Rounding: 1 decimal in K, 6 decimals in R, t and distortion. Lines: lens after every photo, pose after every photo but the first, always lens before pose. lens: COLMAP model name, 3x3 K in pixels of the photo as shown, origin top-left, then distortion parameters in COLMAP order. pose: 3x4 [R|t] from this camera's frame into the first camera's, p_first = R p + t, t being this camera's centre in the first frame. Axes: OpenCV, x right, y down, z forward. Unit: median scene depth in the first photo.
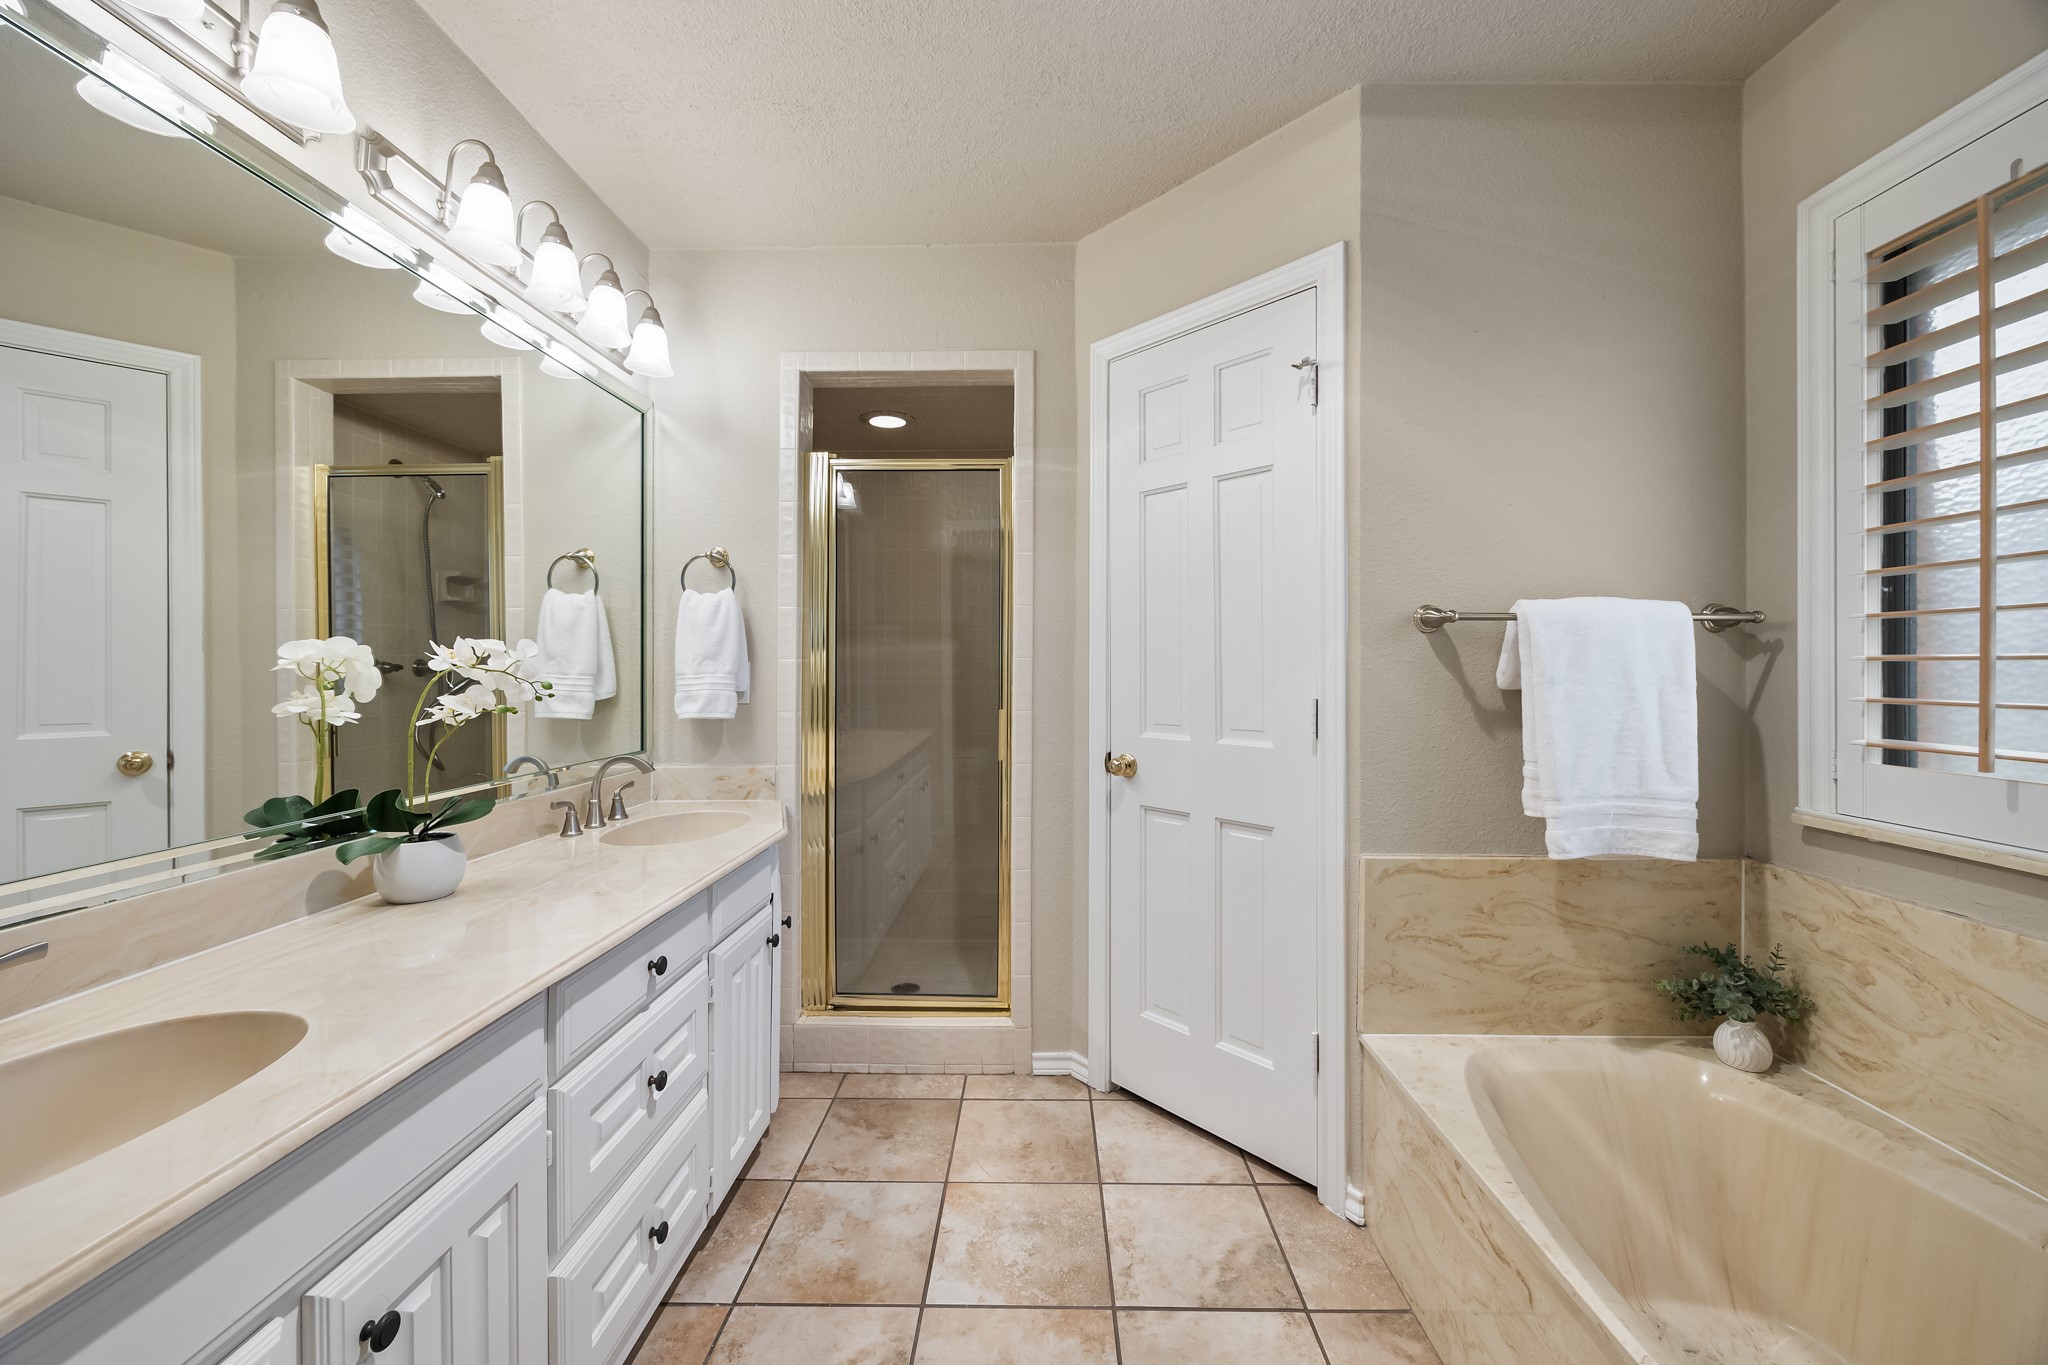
lens RADIAL K [[790.2, 0, 1042.7], [0, 790.2, 671.9], [0, 0, 1]] dist [0.009692, -0.000480]
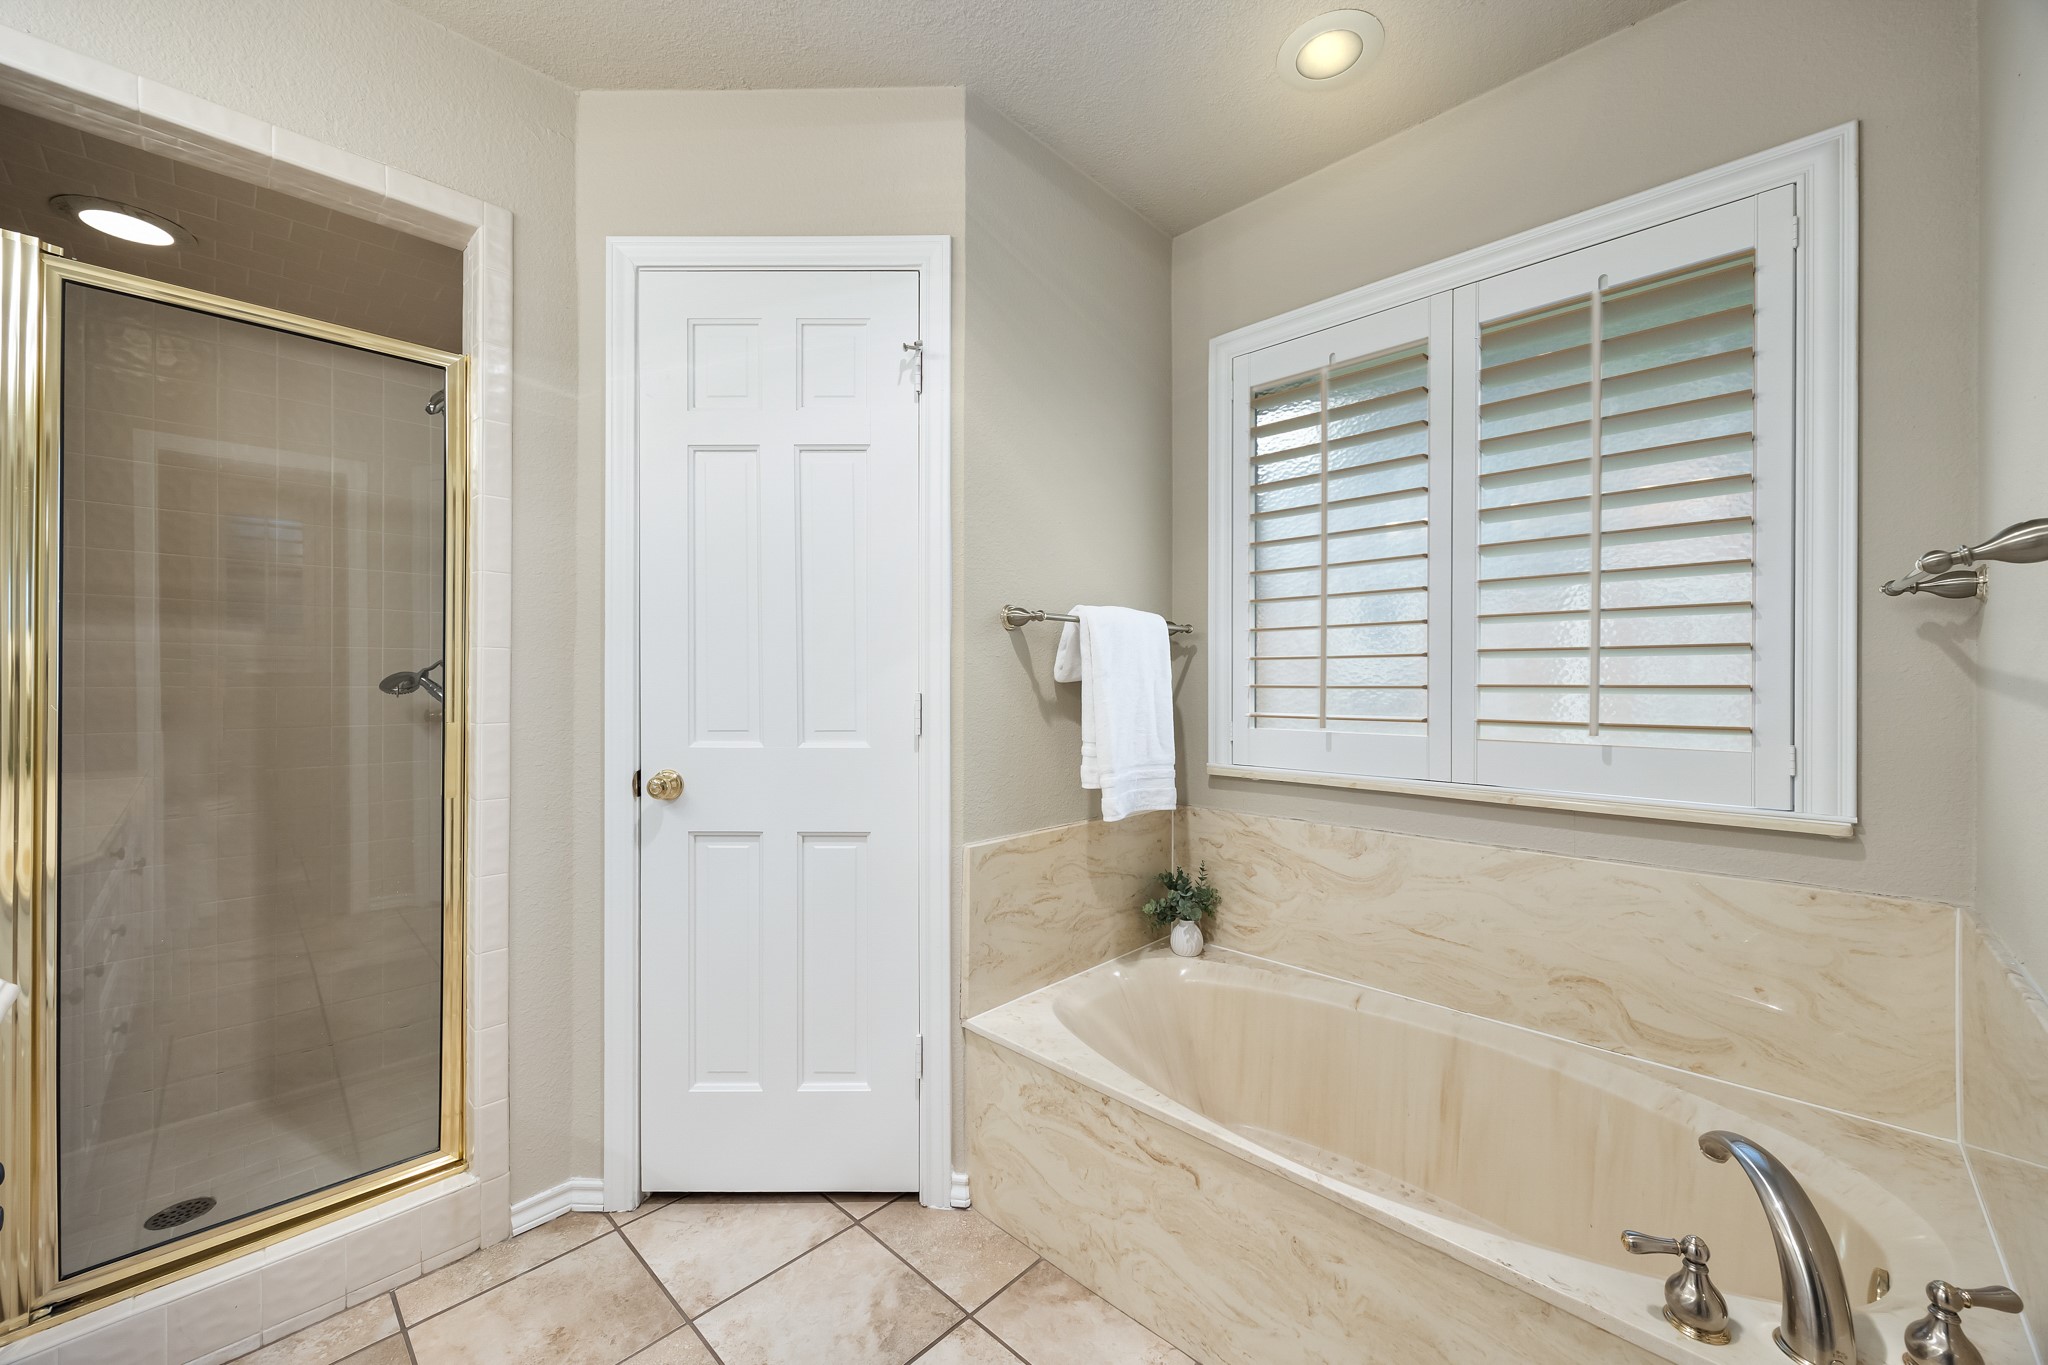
lens RADIAL K [[790.2, 0, 1026.9], [0, 790.2, 685.0], [0, 0, 1]] dist [0.009692, -0.000480]
pose [[0.690350, -0.006590, 0.723446, -0.280448], [0.005897, 0.999977, 0.003482, 0.021570], [-0.723452, 0.001862, 0.690372, 0.238092]]
